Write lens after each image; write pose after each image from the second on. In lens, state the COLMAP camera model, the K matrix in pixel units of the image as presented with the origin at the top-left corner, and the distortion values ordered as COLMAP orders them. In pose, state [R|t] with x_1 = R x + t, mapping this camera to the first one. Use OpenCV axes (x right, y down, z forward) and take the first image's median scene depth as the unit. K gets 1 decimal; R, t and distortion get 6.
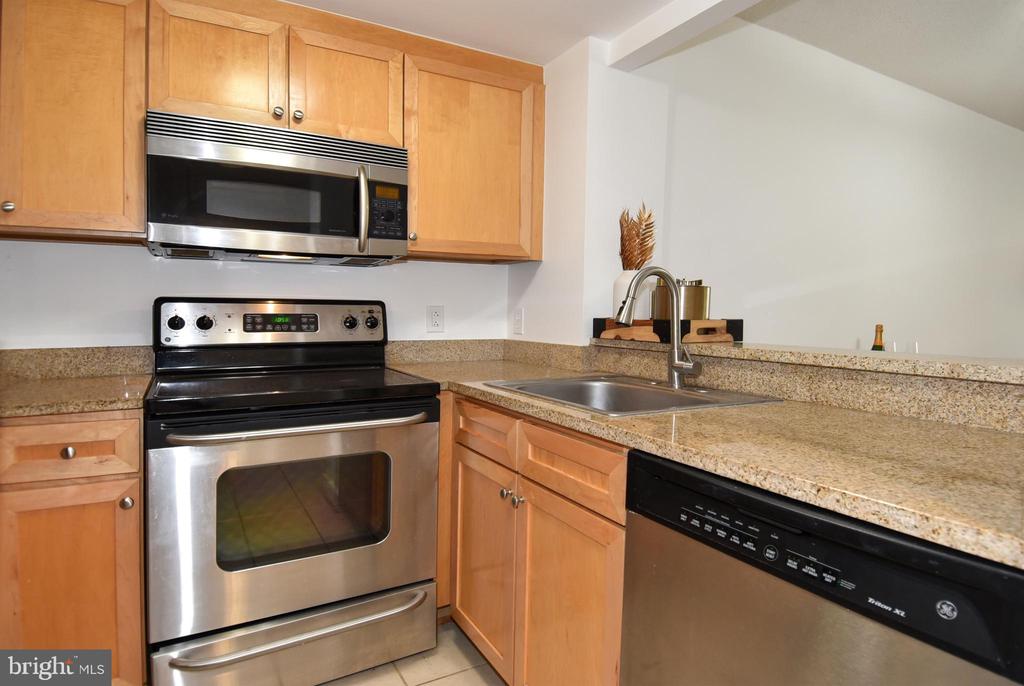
lens RADIAL K [[543.2, 0, 539.7], [0, 543.2, 332.1], [0, 0, 1]] dist [0.022205, -0.023748]
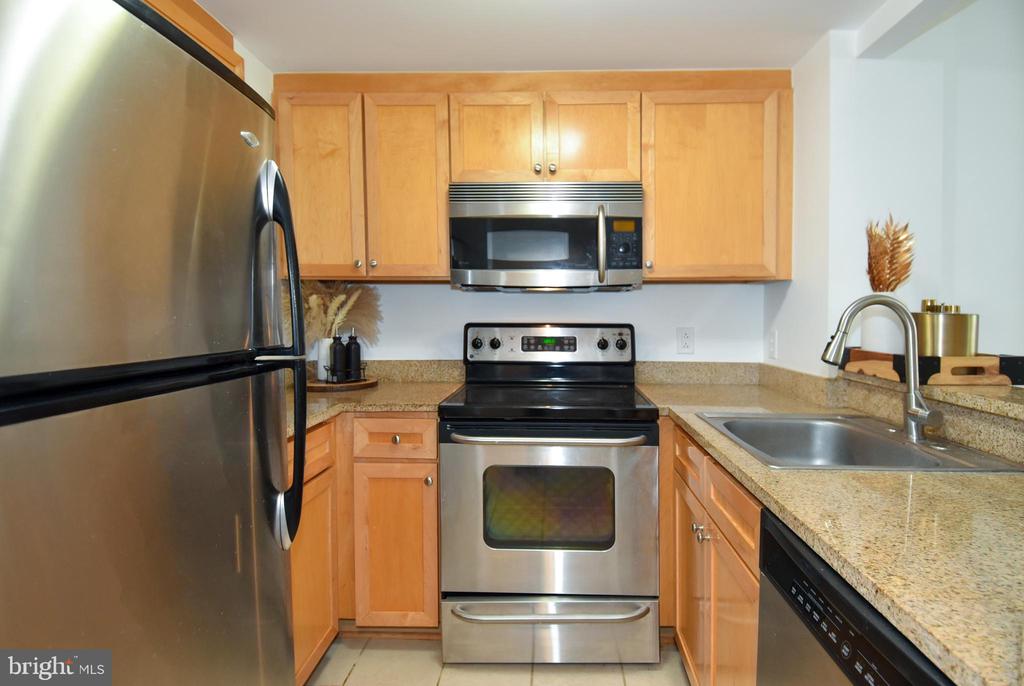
lens RADIAL K [[543.2, 0, 530.7], [0, 543.2, 344.3], [0, 0, 1]] dist [0.022205, -0.023748]
pose [[0.851471, 0.010621, -0.524295, 0.133955], [-0.009767, 0.999943, 0.004394, -0.027836], [0.524312, 0.001379, 0.851525, -0.008527]]
